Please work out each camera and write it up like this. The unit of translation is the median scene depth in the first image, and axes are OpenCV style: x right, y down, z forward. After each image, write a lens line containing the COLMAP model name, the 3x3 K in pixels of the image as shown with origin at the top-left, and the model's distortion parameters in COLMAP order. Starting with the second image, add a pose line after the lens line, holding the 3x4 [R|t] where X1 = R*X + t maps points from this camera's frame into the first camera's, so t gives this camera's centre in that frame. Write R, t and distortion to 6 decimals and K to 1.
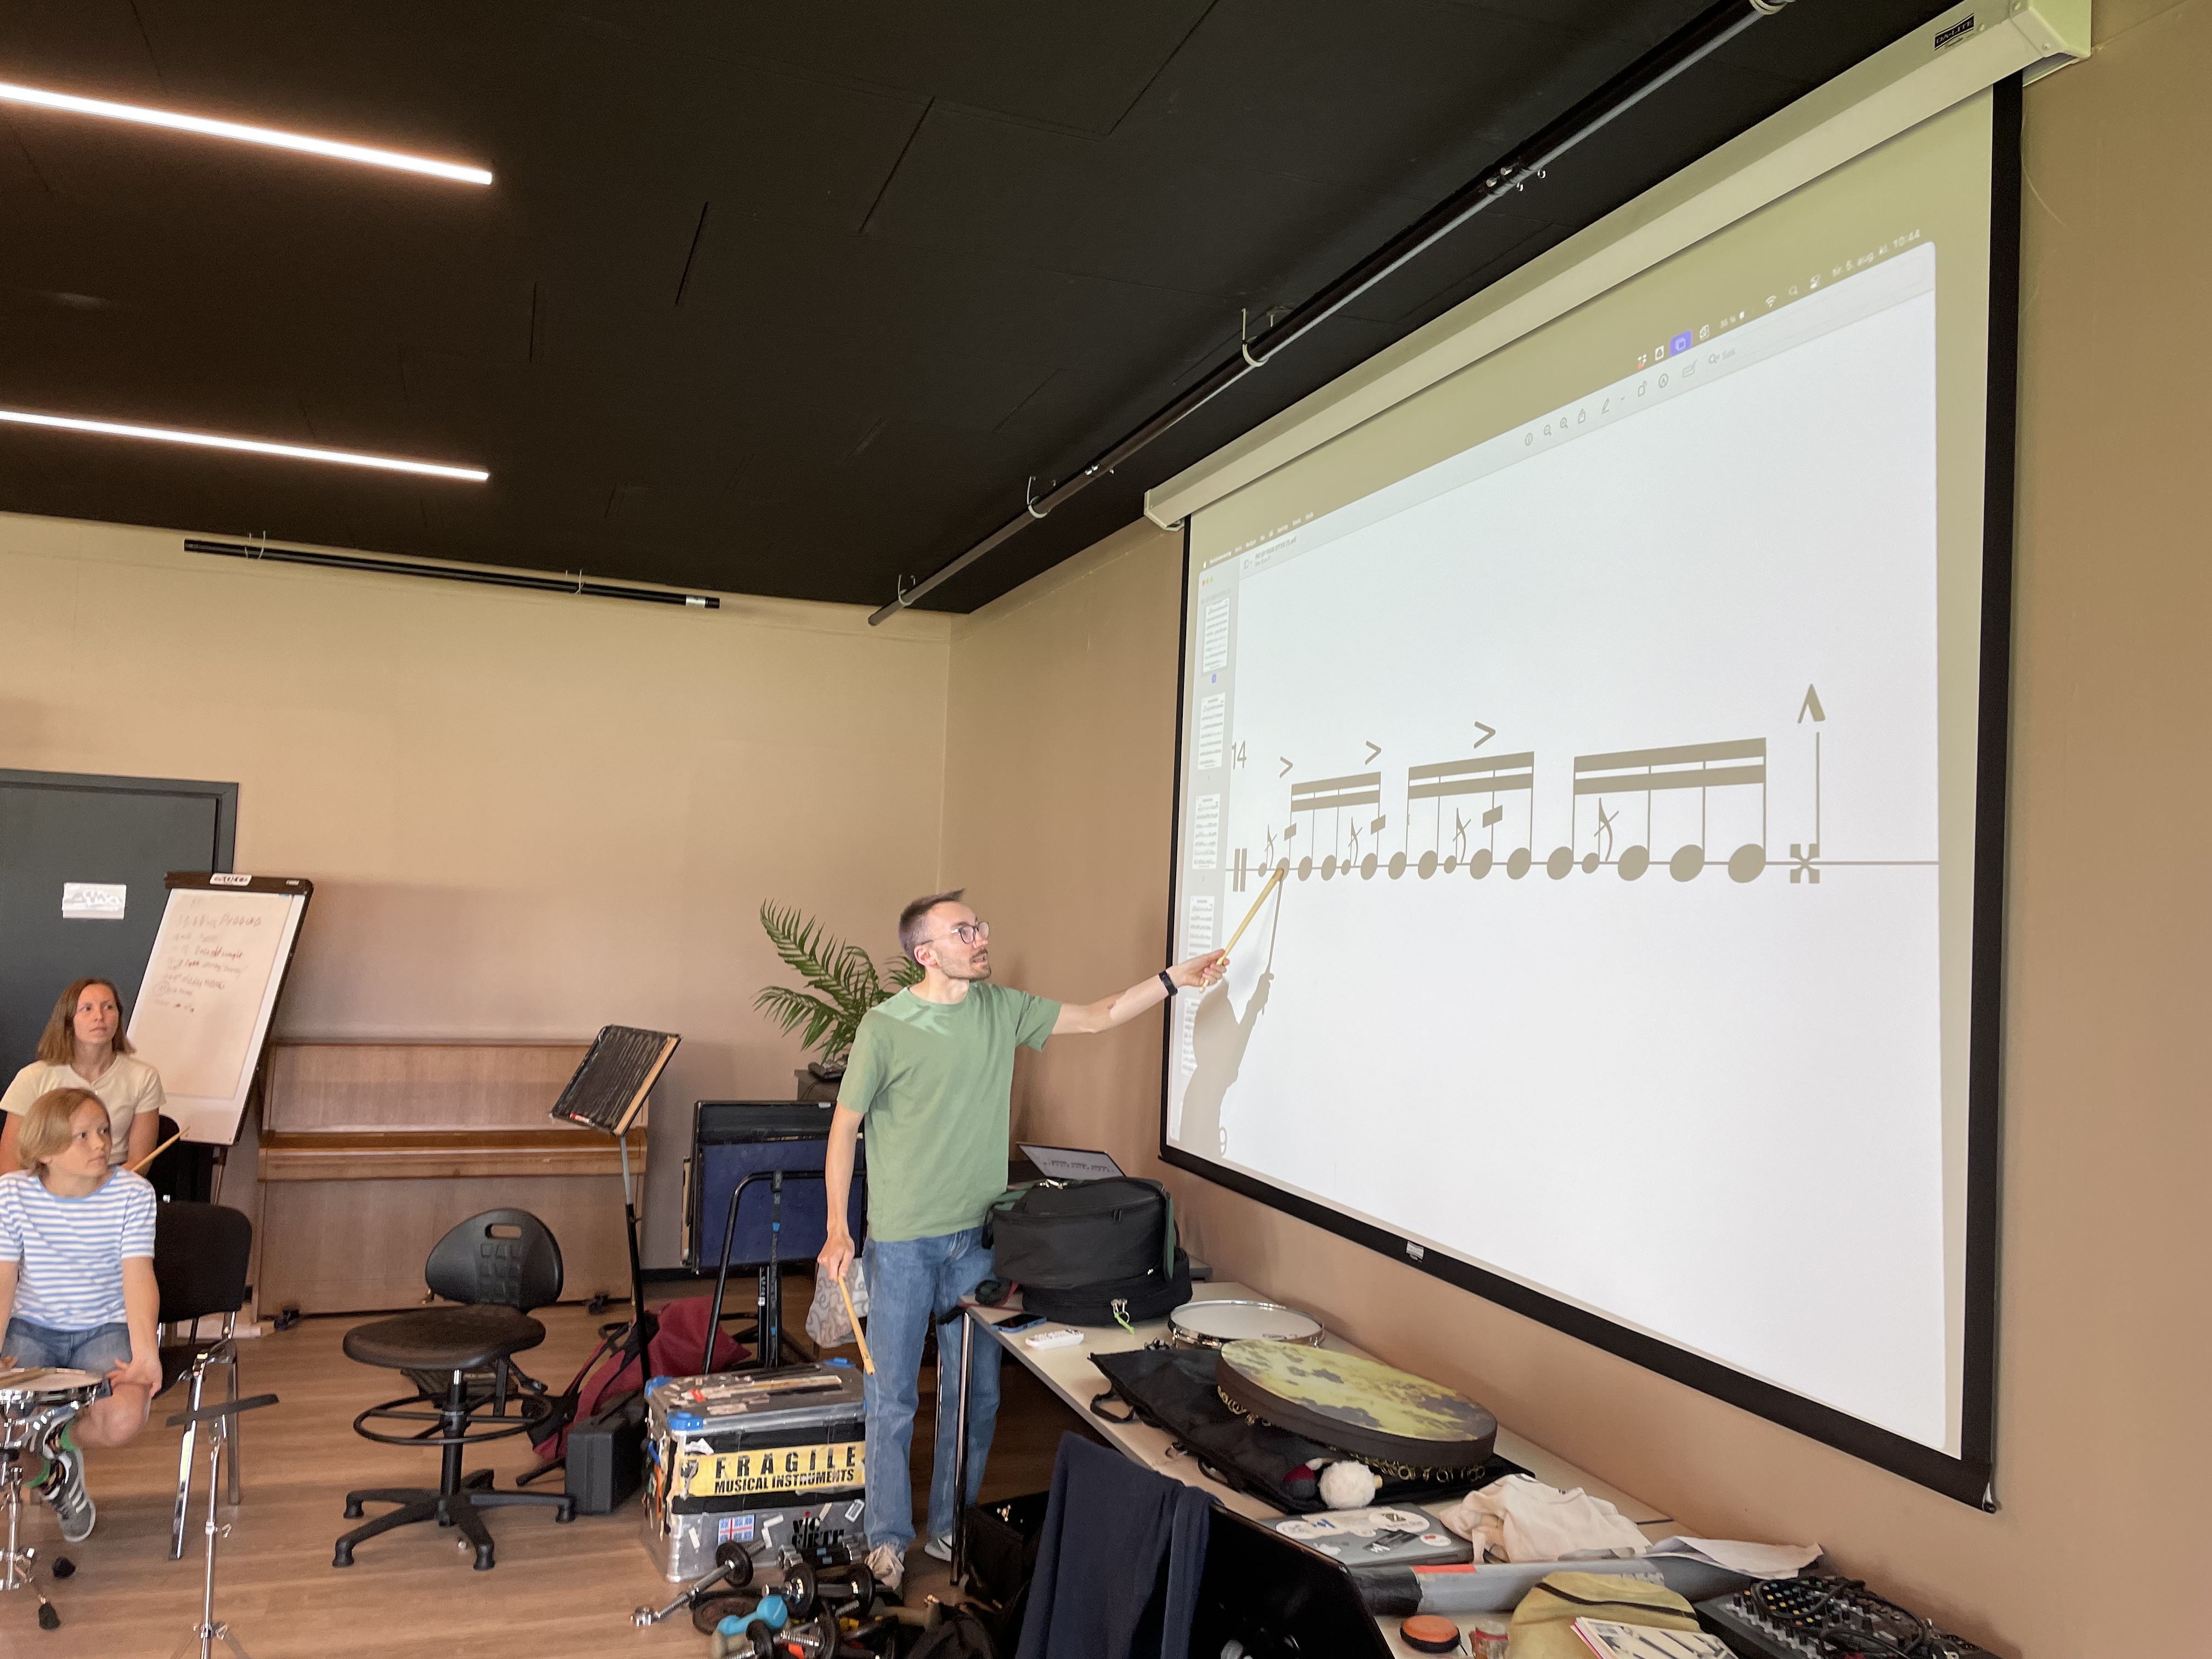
lens RADIAL K [[1662.3, 0, 1106.0], [0, 1662.3, 829.5], [0, 0, 1]] dist [0.076193, -0.094801]
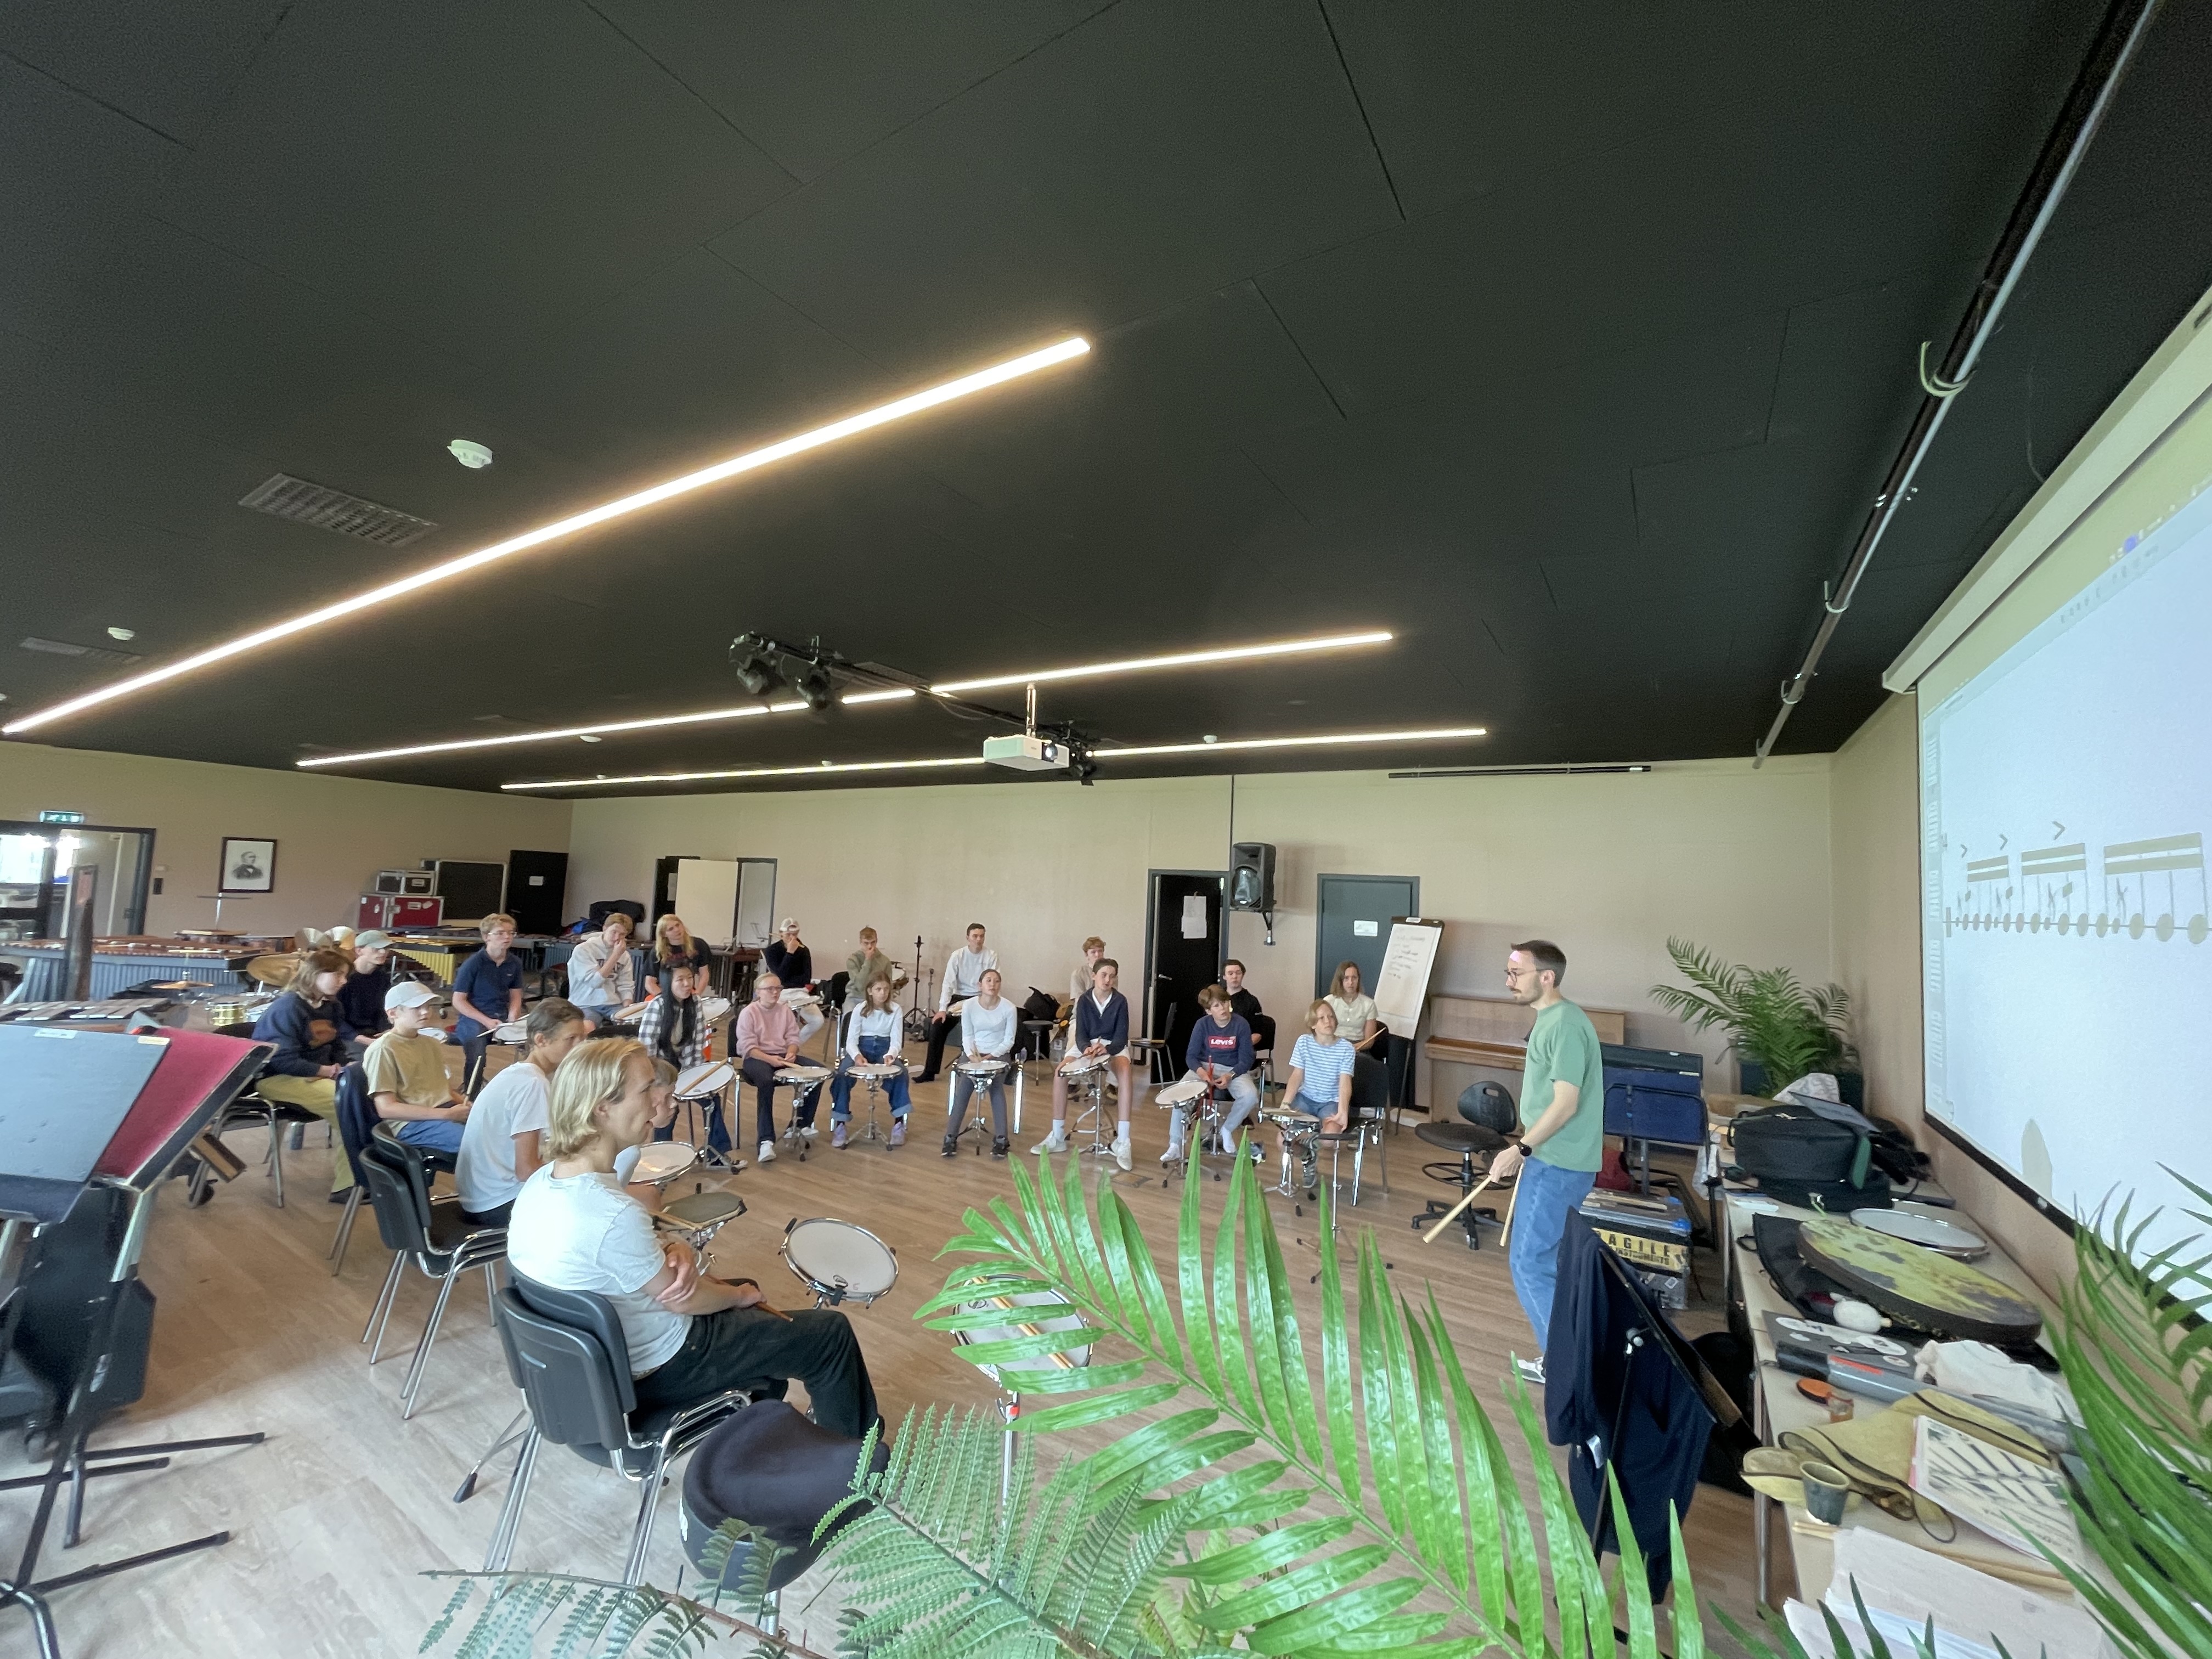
lens RADIAL K [[879.2, 0, 1106.0], [0, 879.2, 829.5], [0, 0, 1]] dist [-0.000052, -0.000354]
pose [[0.607714, -0.070611, -0.791011, 0.258755], [0.016470, 0.996946, -0.076341, -0.011963], [0.793985, 0.033366, 0.607021, -0.057225]]
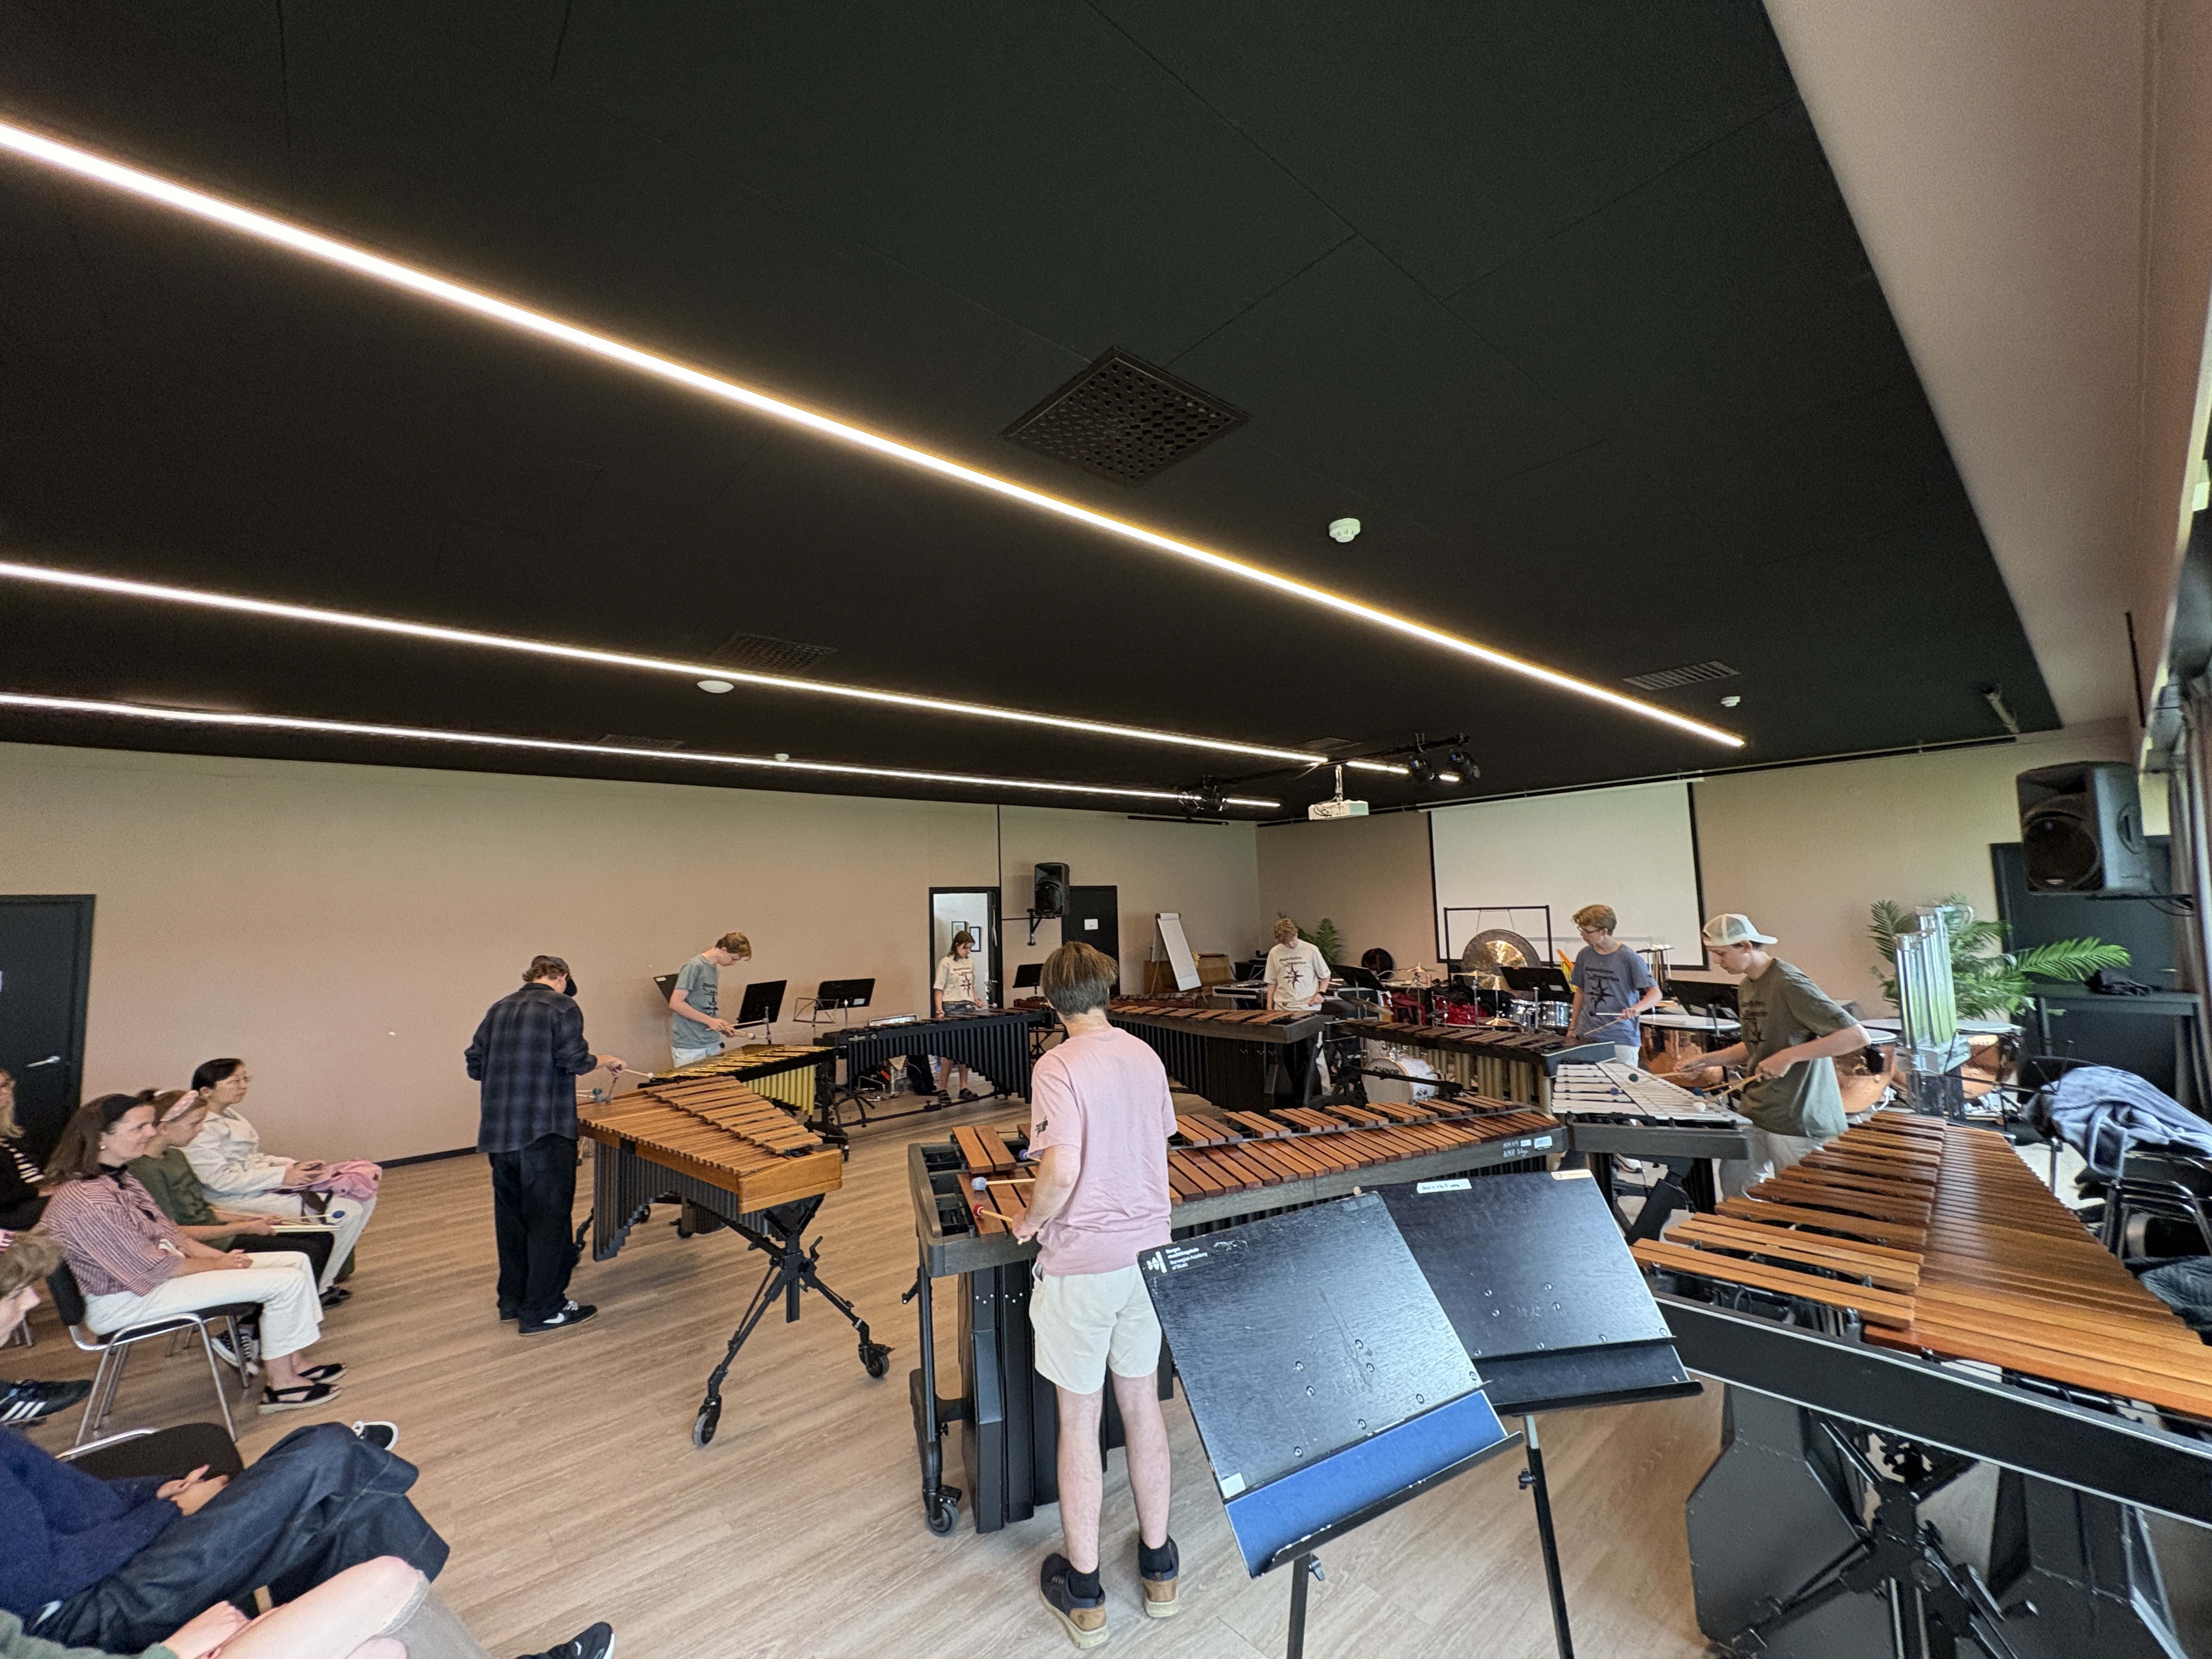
lens RADIAL K [[896.7, 0, 1106.0], [0, 896.7, 829.5], [0, 0, 1]] dist [0.000049, 0.000000]
pose [[0.926229, -0.040000, 0.374832, -2.216516], [0.054782, 0.998081, -0.028858, -0.158841], [-0.372959, 0.047263, 0.926643, -1.122996]]
